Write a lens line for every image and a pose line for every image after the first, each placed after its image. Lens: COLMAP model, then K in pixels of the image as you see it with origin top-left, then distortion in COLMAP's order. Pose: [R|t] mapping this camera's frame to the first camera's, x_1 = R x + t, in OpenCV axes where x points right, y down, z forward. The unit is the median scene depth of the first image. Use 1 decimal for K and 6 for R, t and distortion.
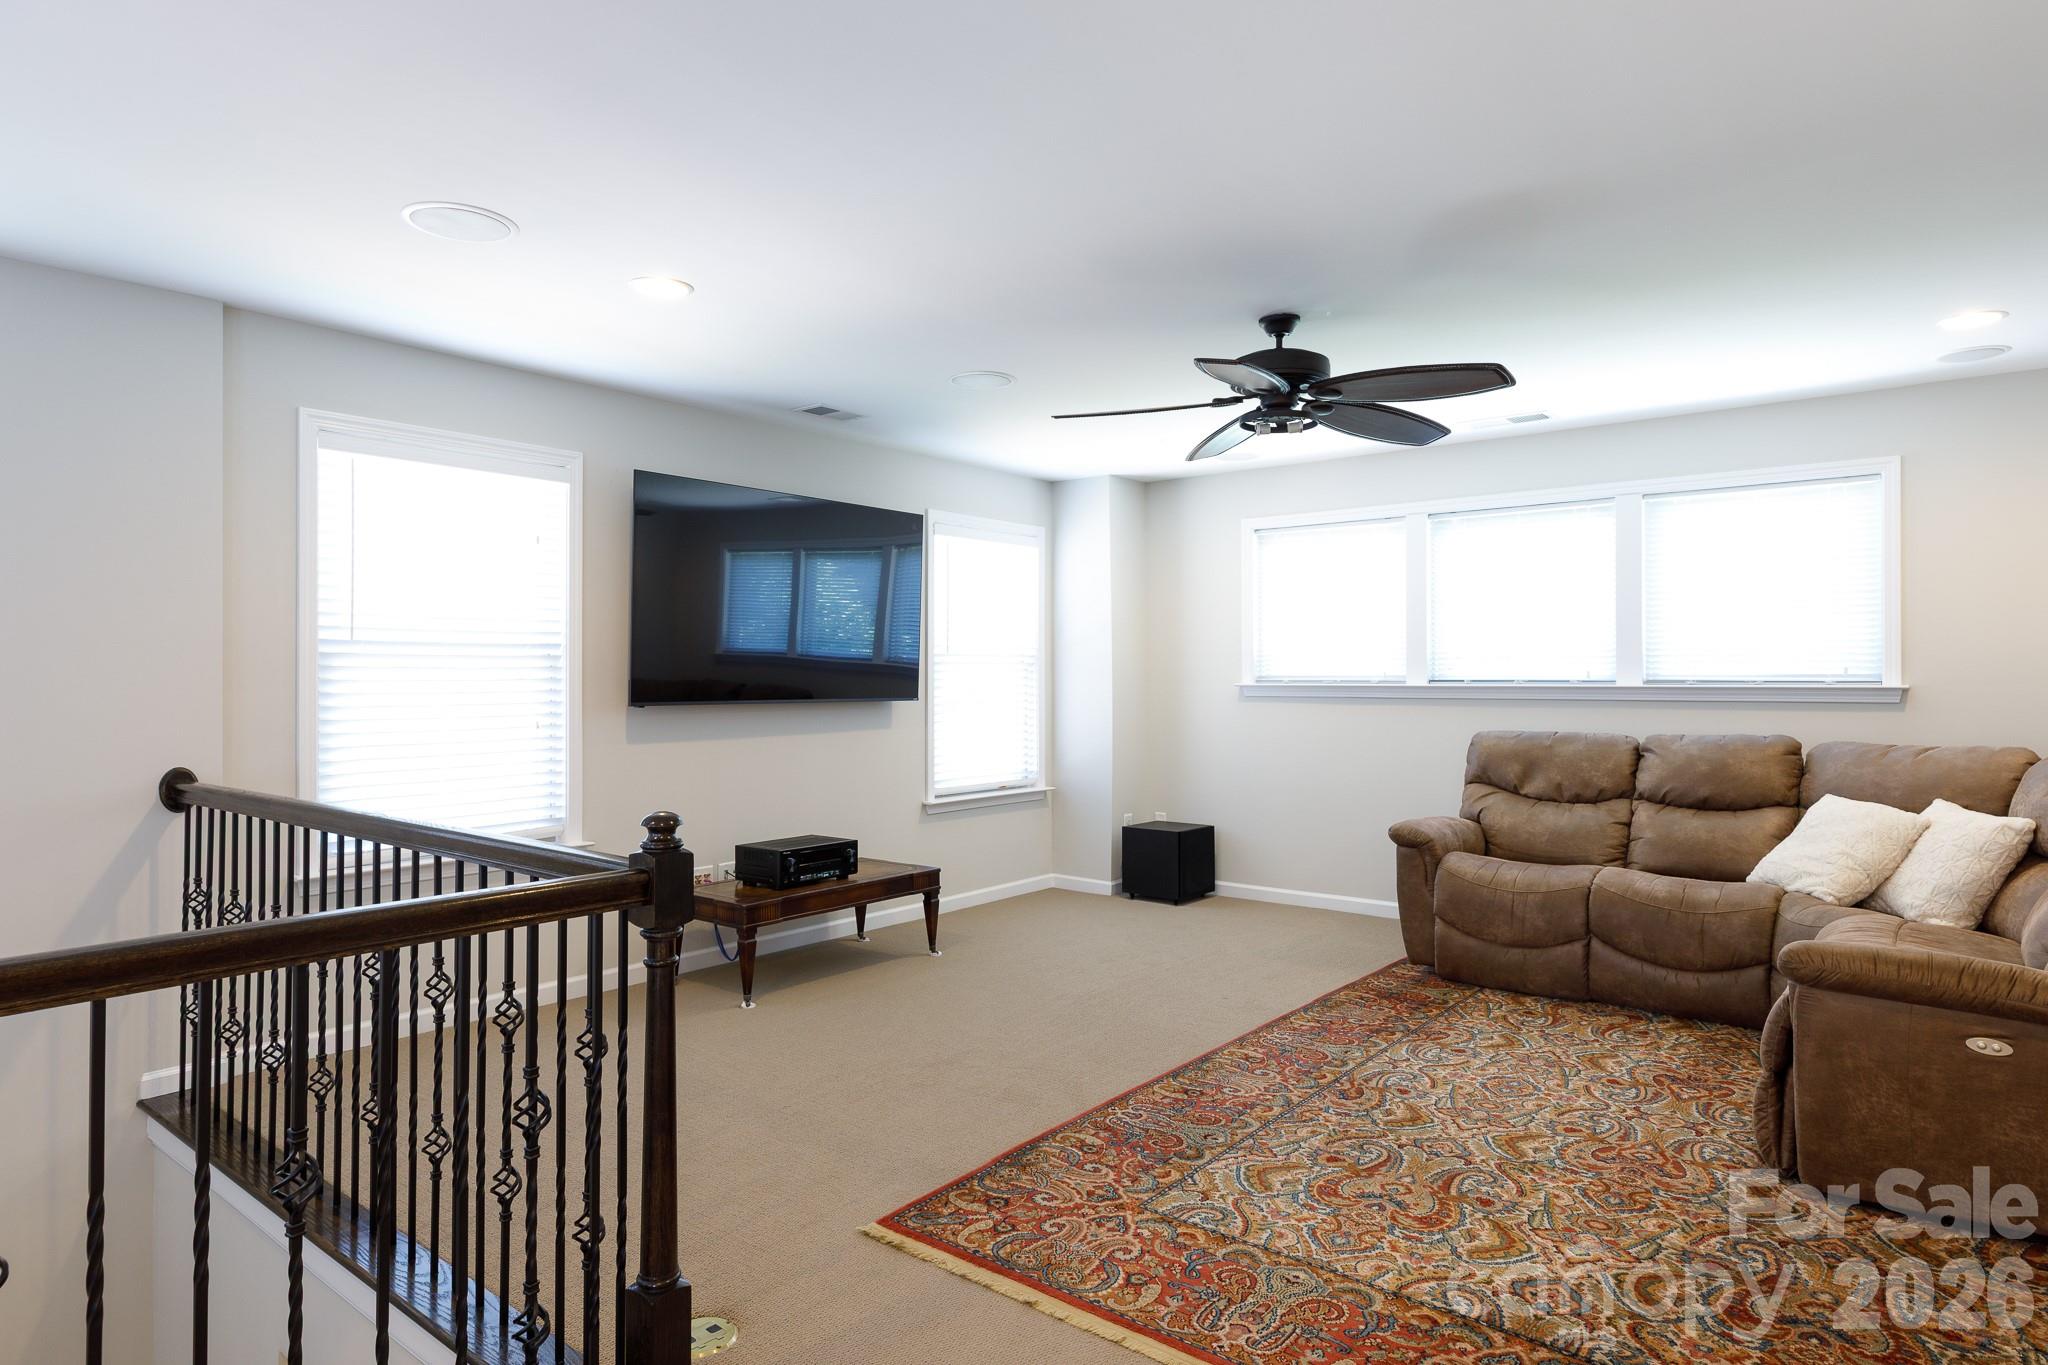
lens RADIAL K [[1150.9, 0, 1024.0], [0, 1150.9, 682.5], [0, 0, 1]] dist [-0.001185, -0.000130]
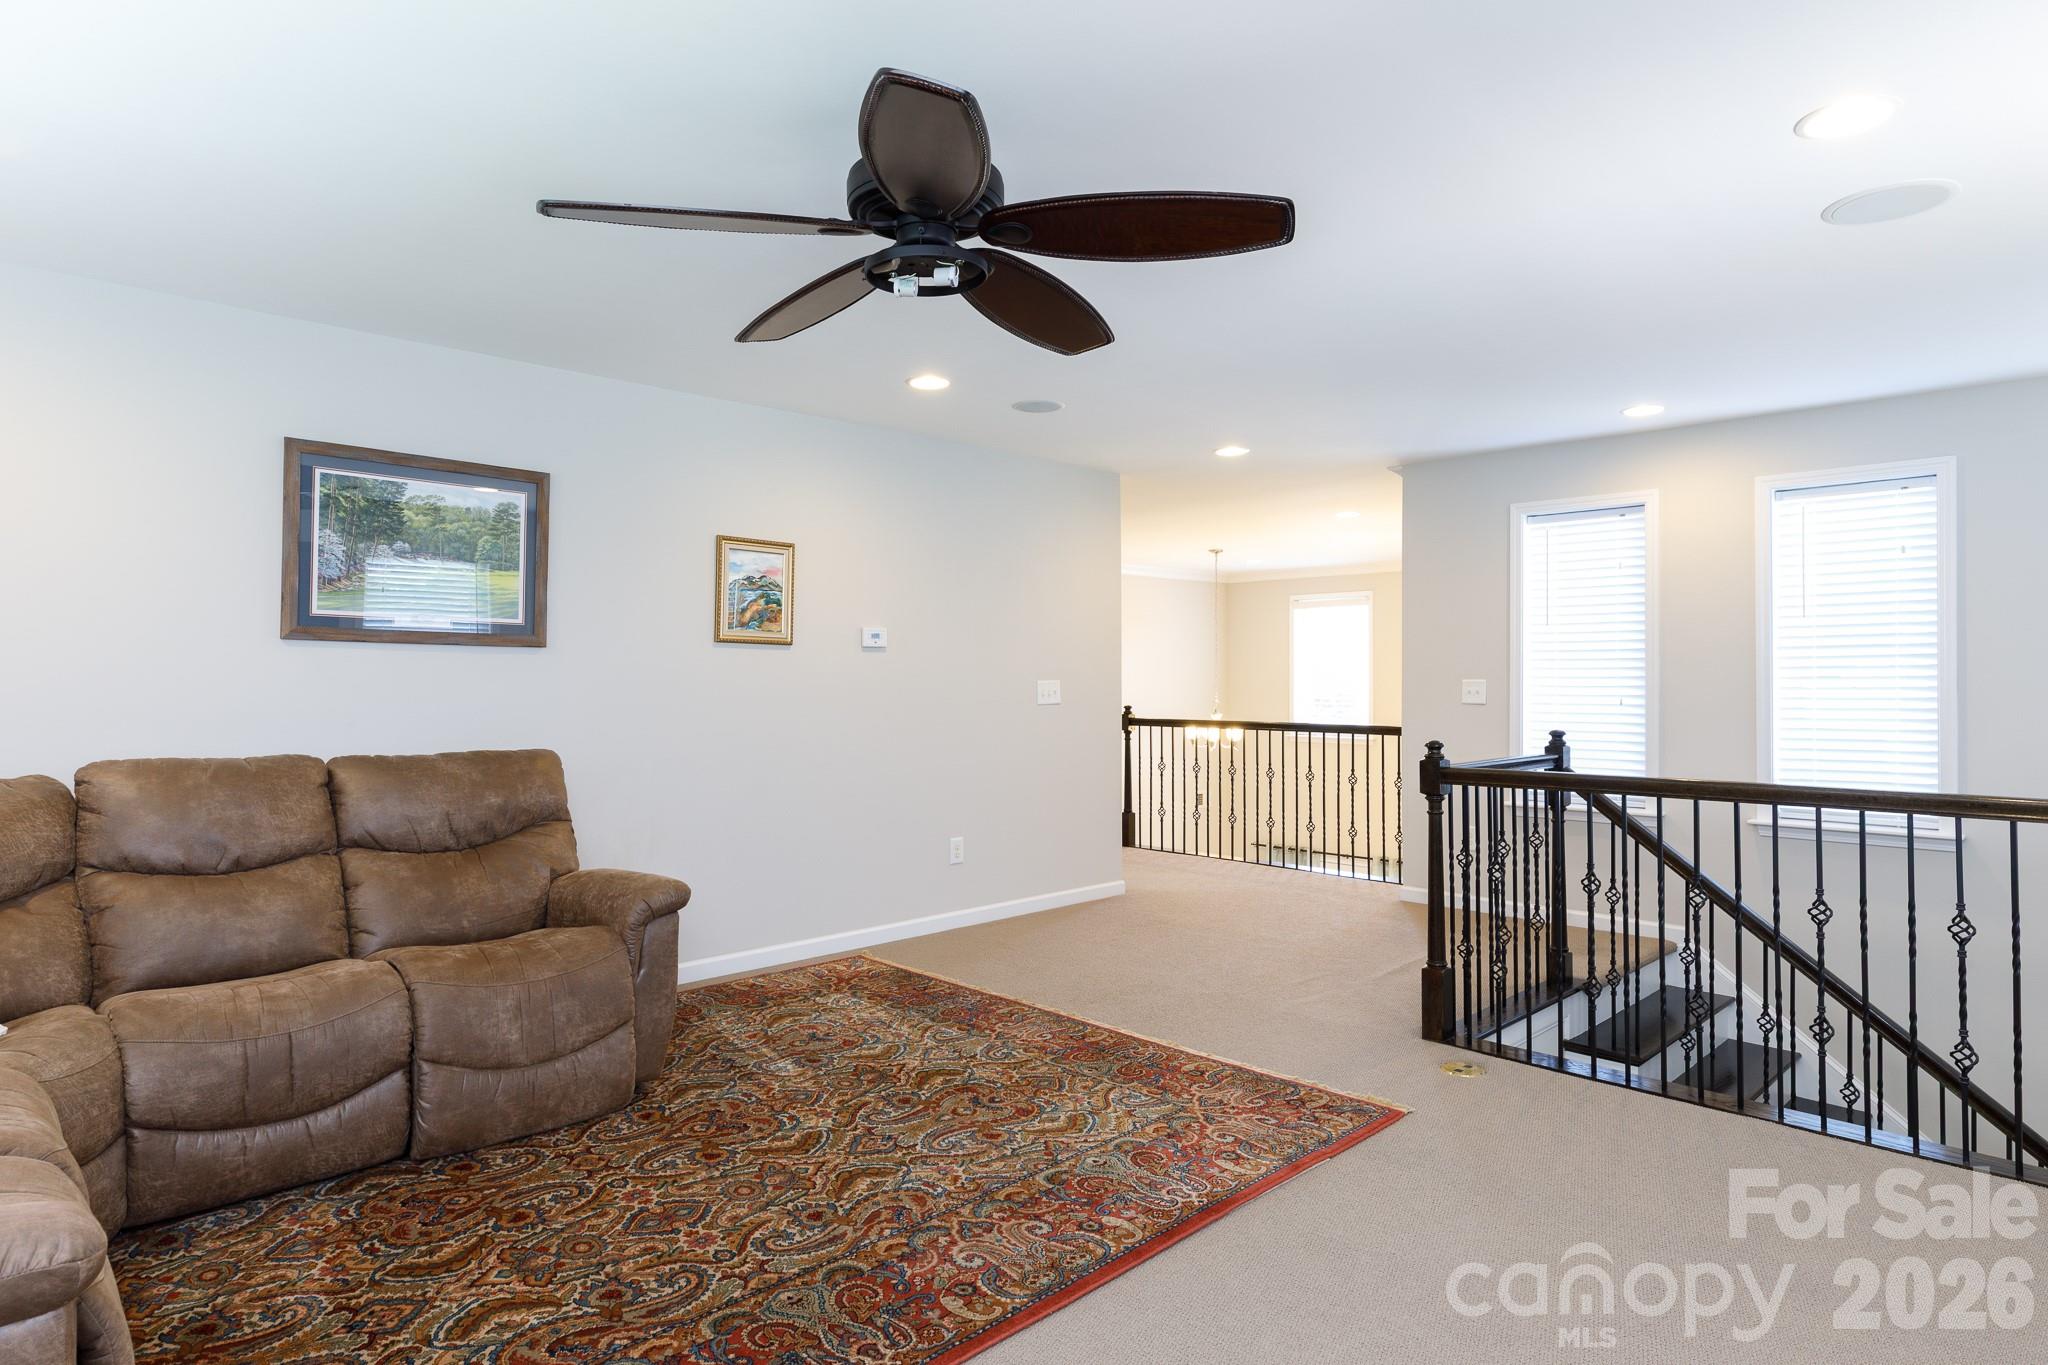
lens RADIAL K [[1150.9, 0, 1024.0], [0, 1150.9, 682.5], [0, 0, 1]] dist [-0.001185, -0.000130]
pose [[-0.993706, 0.002397, 0.111991, 0.112134], [0.003579, 0.999940, 0.010354, -0.007662], [-0.111959, 0.010690, -0.993655, 1.856530]]
